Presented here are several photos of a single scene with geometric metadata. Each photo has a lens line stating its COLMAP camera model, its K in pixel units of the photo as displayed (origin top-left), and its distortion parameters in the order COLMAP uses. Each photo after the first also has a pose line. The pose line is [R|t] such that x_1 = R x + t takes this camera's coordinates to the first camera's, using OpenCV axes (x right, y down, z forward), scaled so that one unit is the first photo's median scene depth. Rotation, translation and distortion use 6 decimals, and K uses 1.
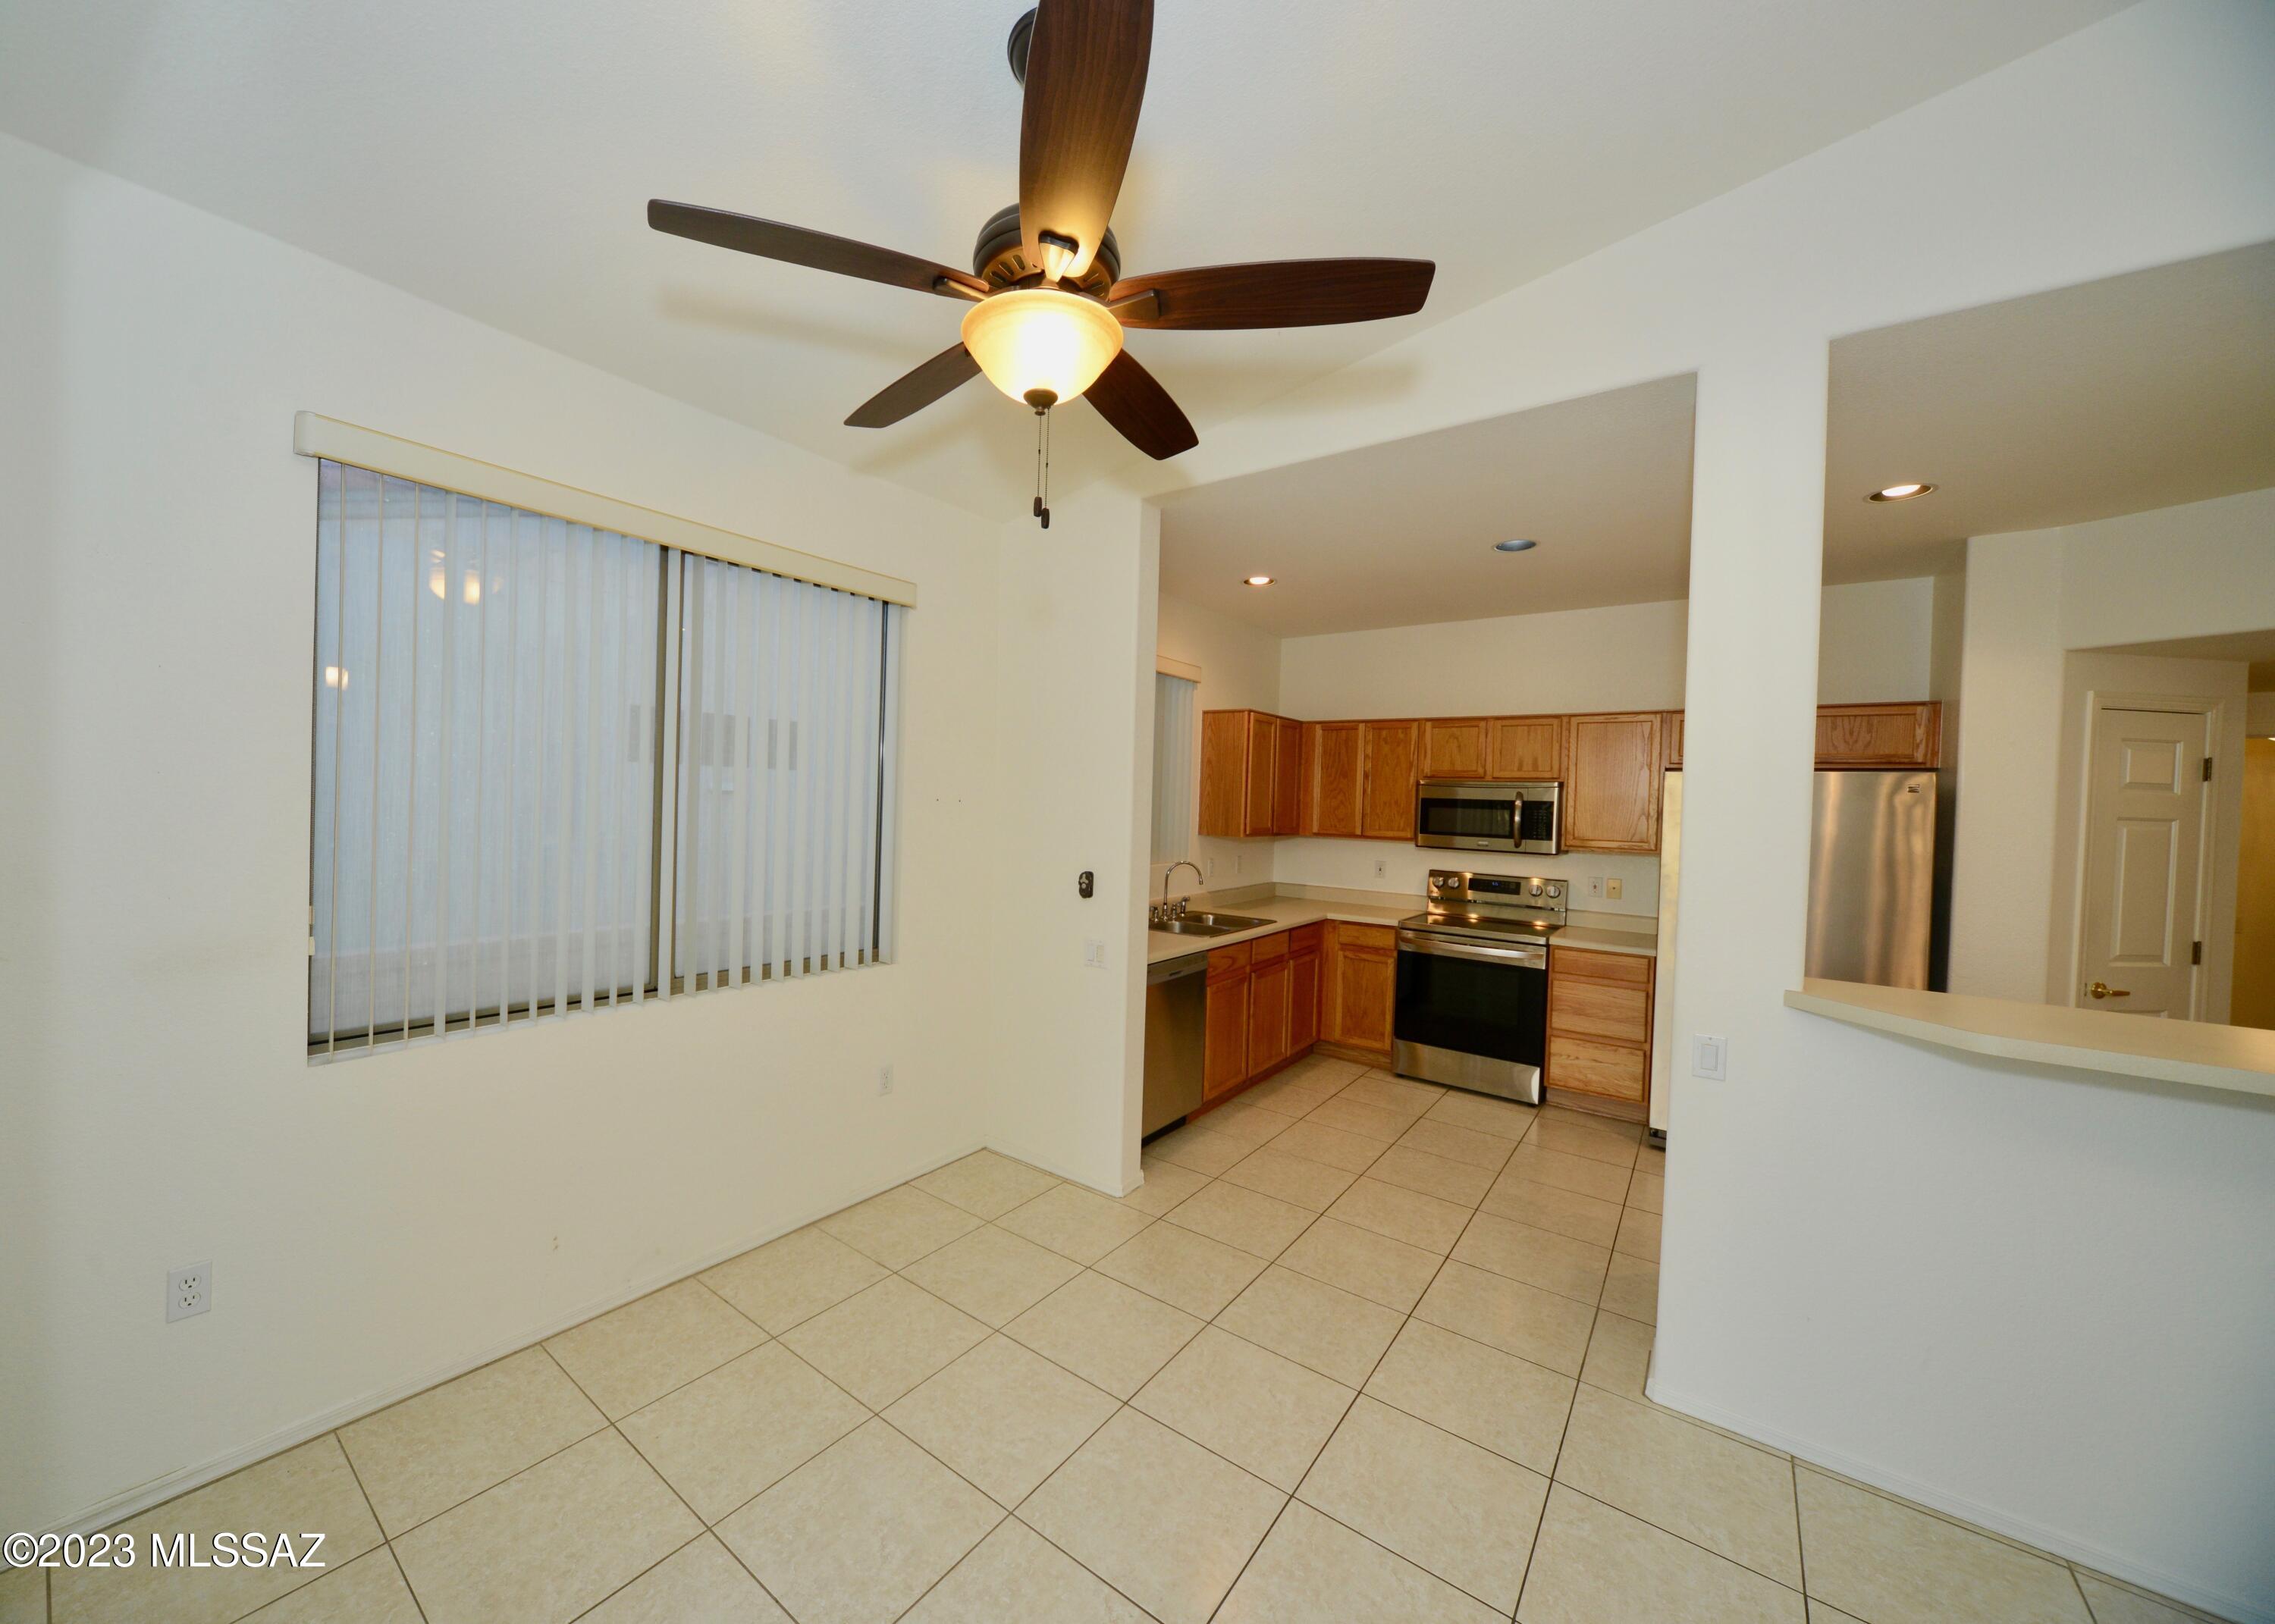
lens RADIAL K [[846.0, 0, 1051.9], [0, 846.0, 813.6], [0, 0, 1]] dist [-0.008150, 0.000068]
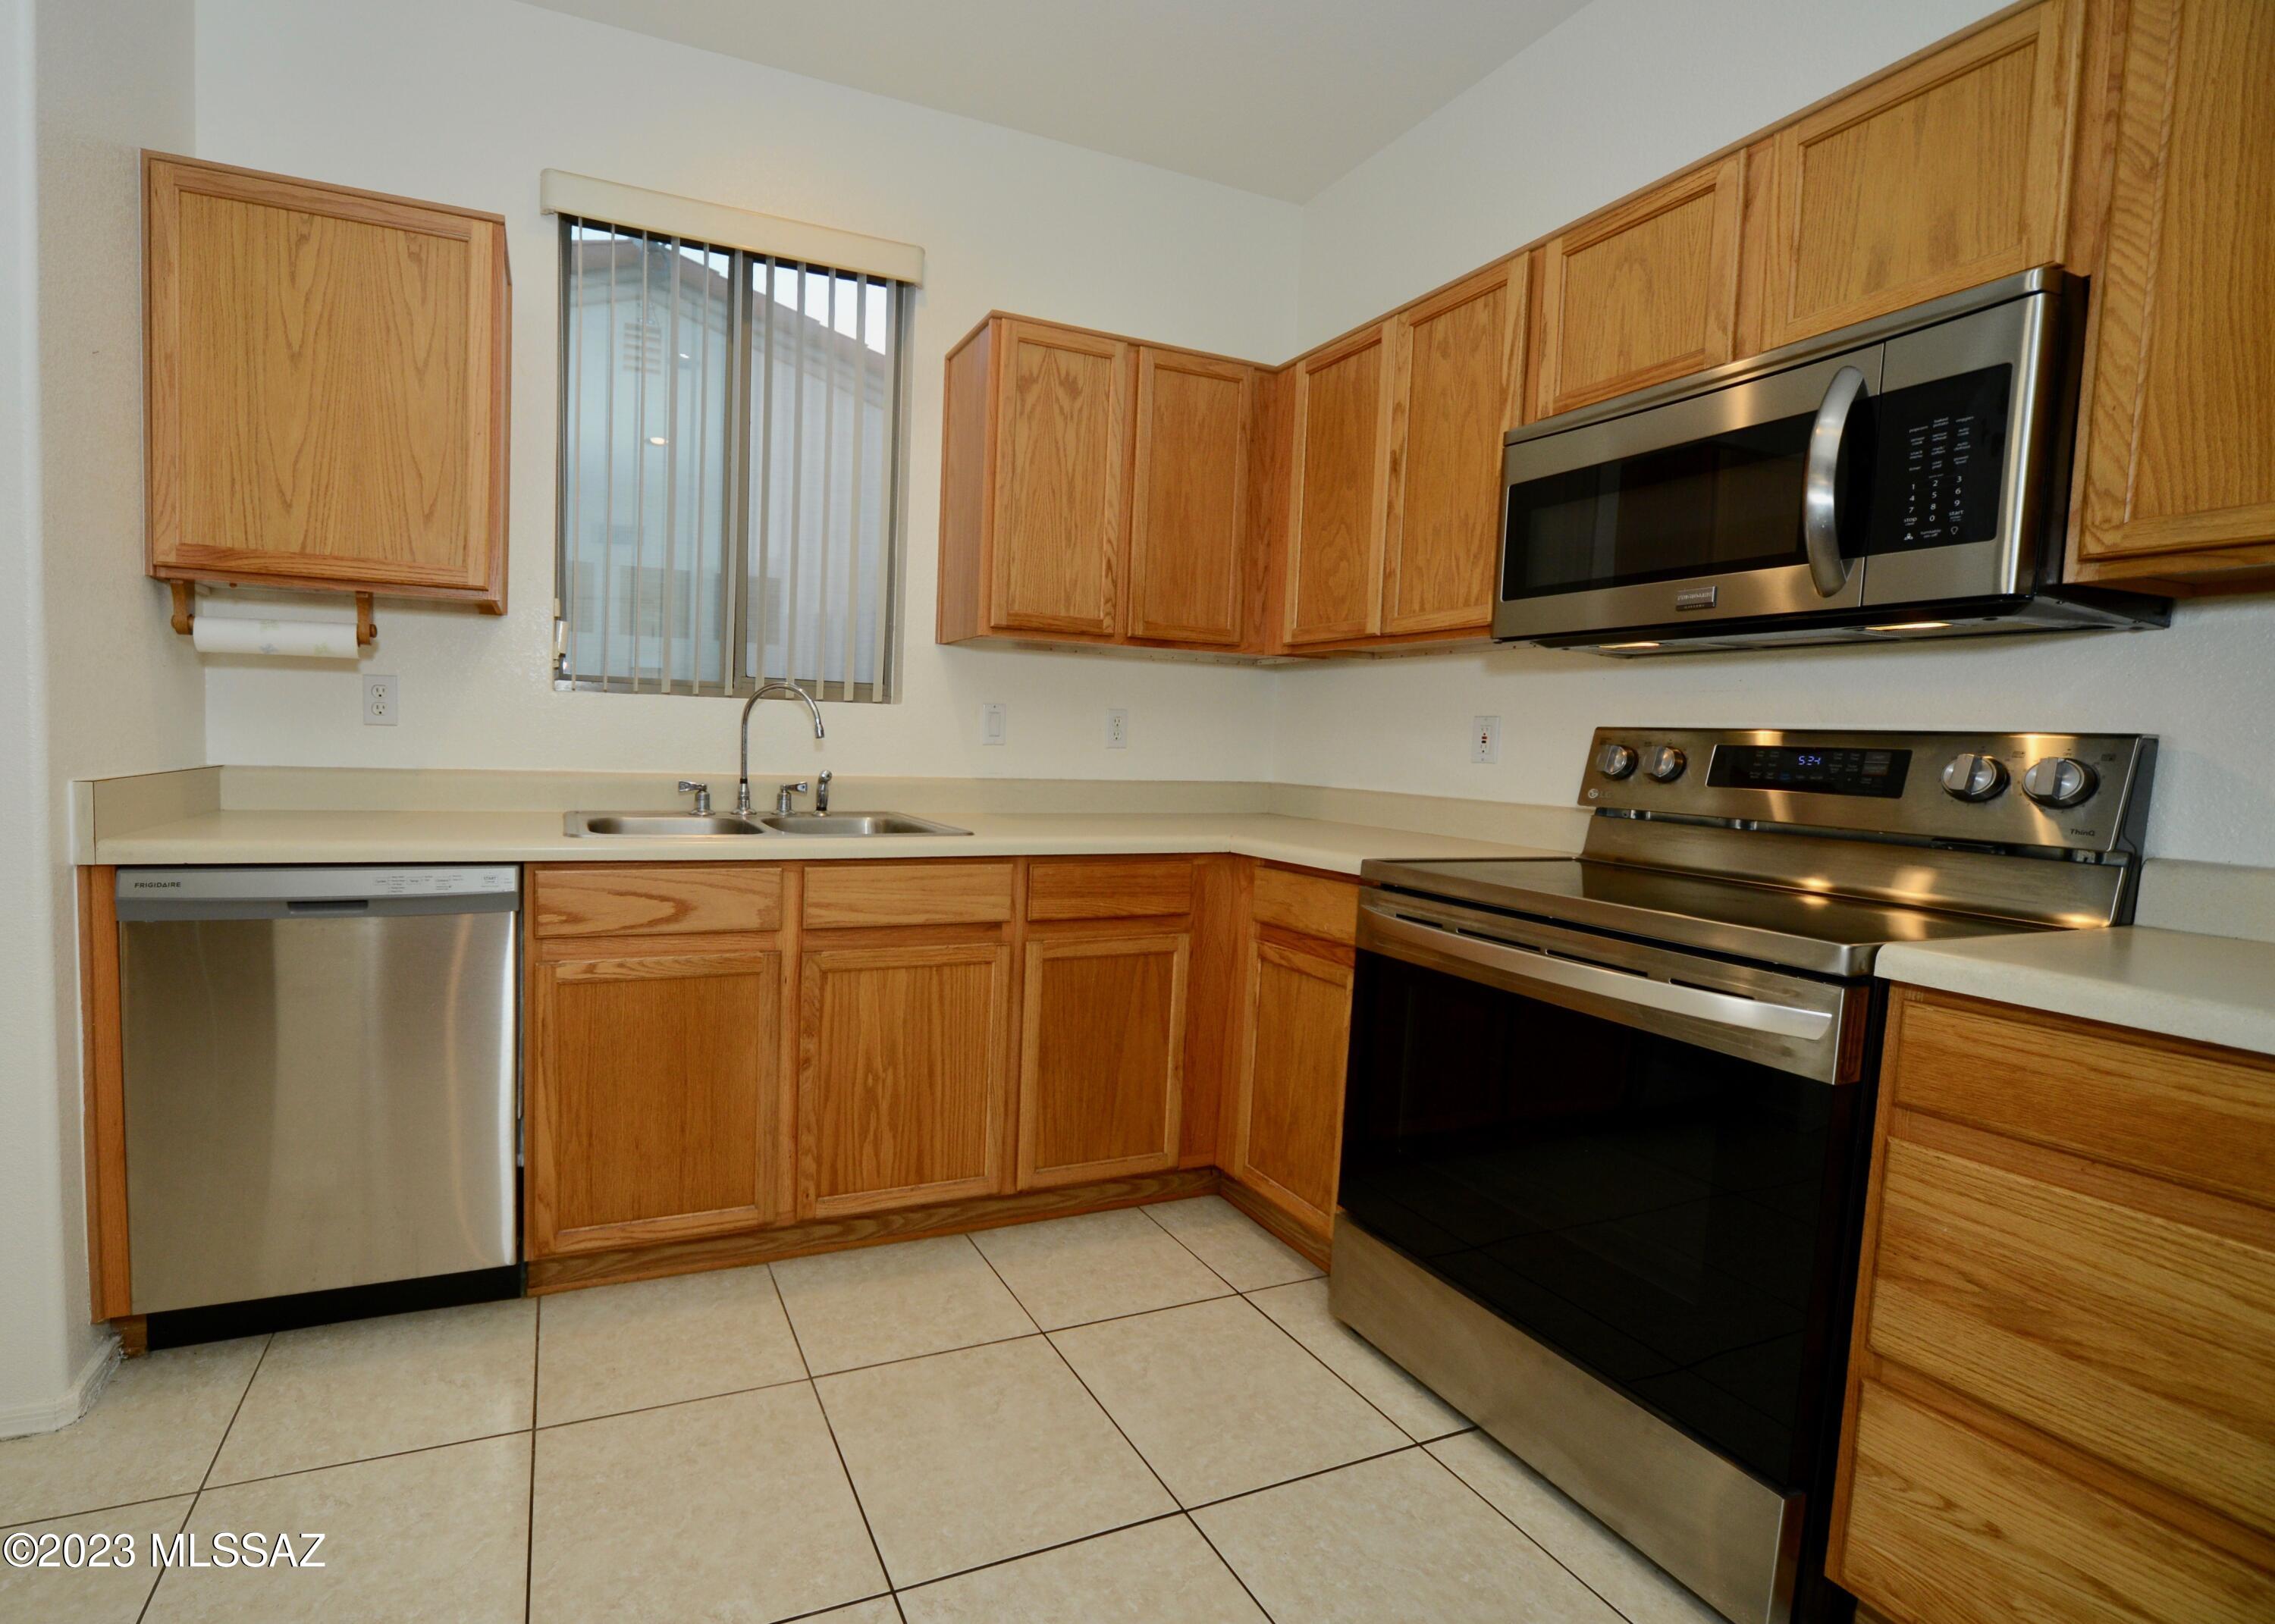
lens RADIAL K [[993.4, 0, 913.5], [0, 993.4, 802.8], [0, 0, 1]] dist [-0.003498, -0.000161]
pose [[0.854352, 0.035179, -0.518503, 0.450439], [-0.017865, 0.999105, 0.038350, 0.091568], [0.519388, -0.023501, 0.854215, 0.572029]]
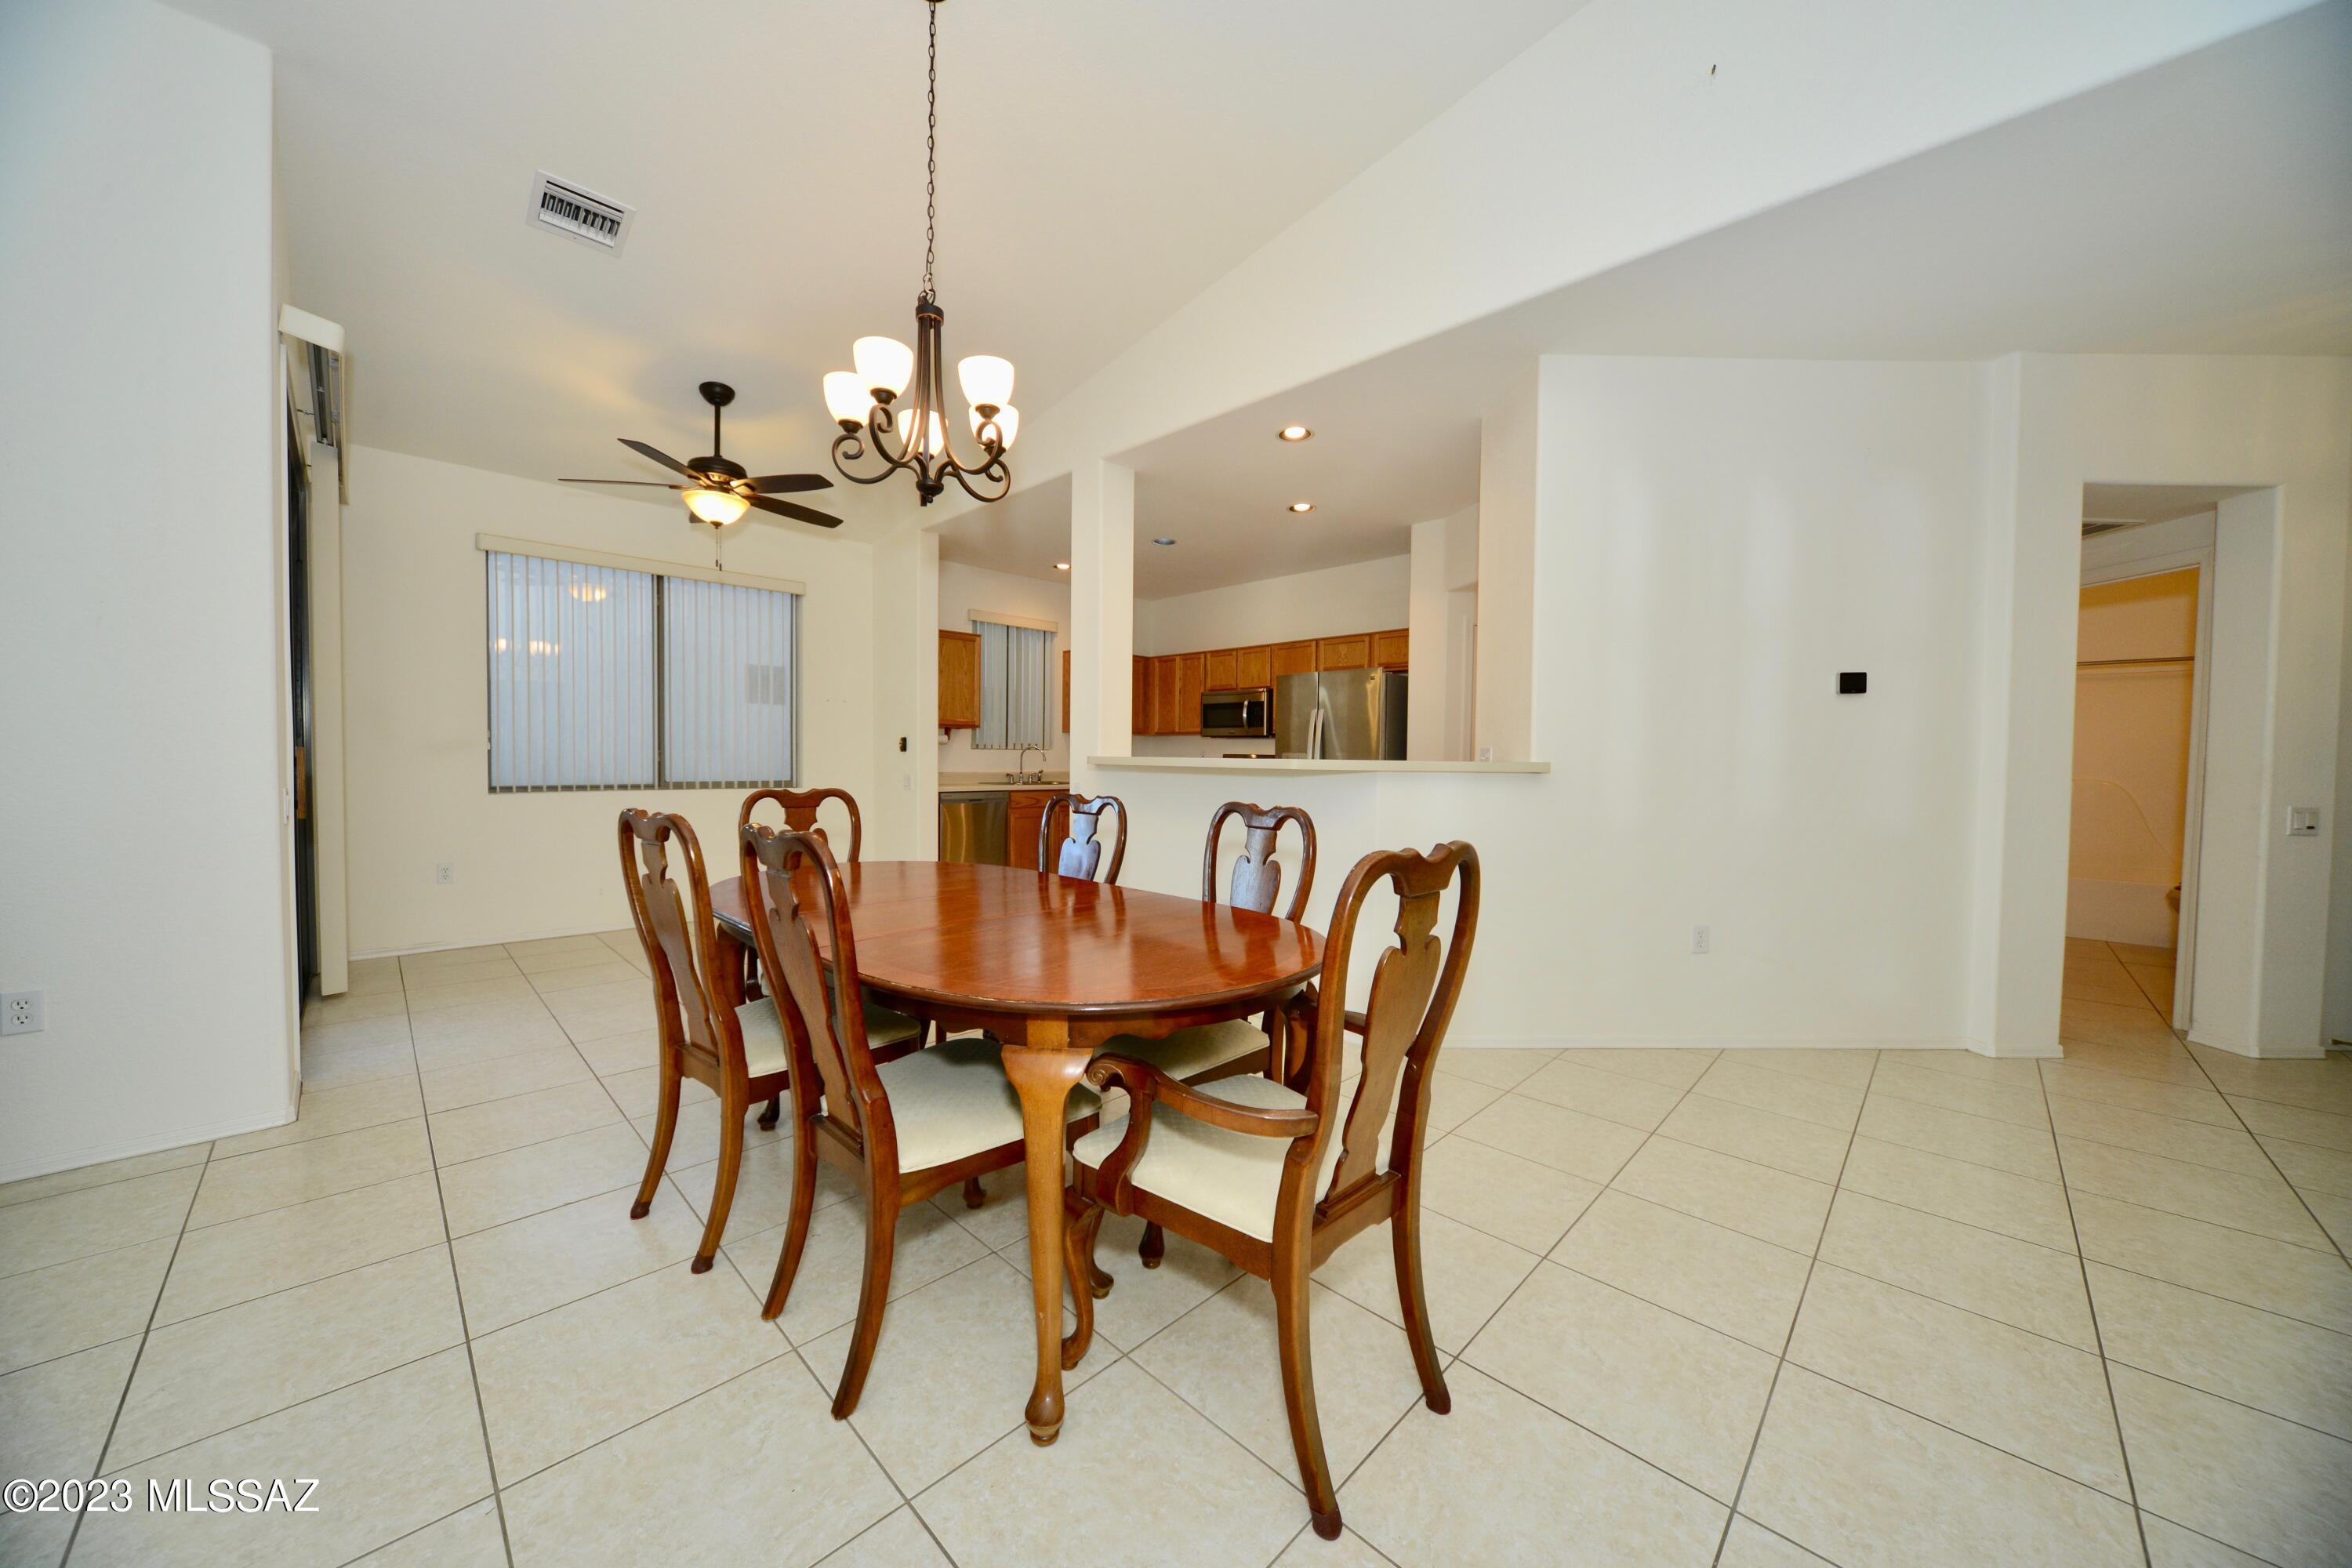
lens RADIAL K [[819.1, 0, 1166.0], [0, 819.1, 780.1], [0, 0, 1]] dist [-0.008427, 0.000003]
pose [[0.994184, -0.016770, -0.106382, 0.533364], [0.017504, 0.999829, 0.005964, 0.108735], [0.106264, -0.007792, 0.994307, -0.460522]]
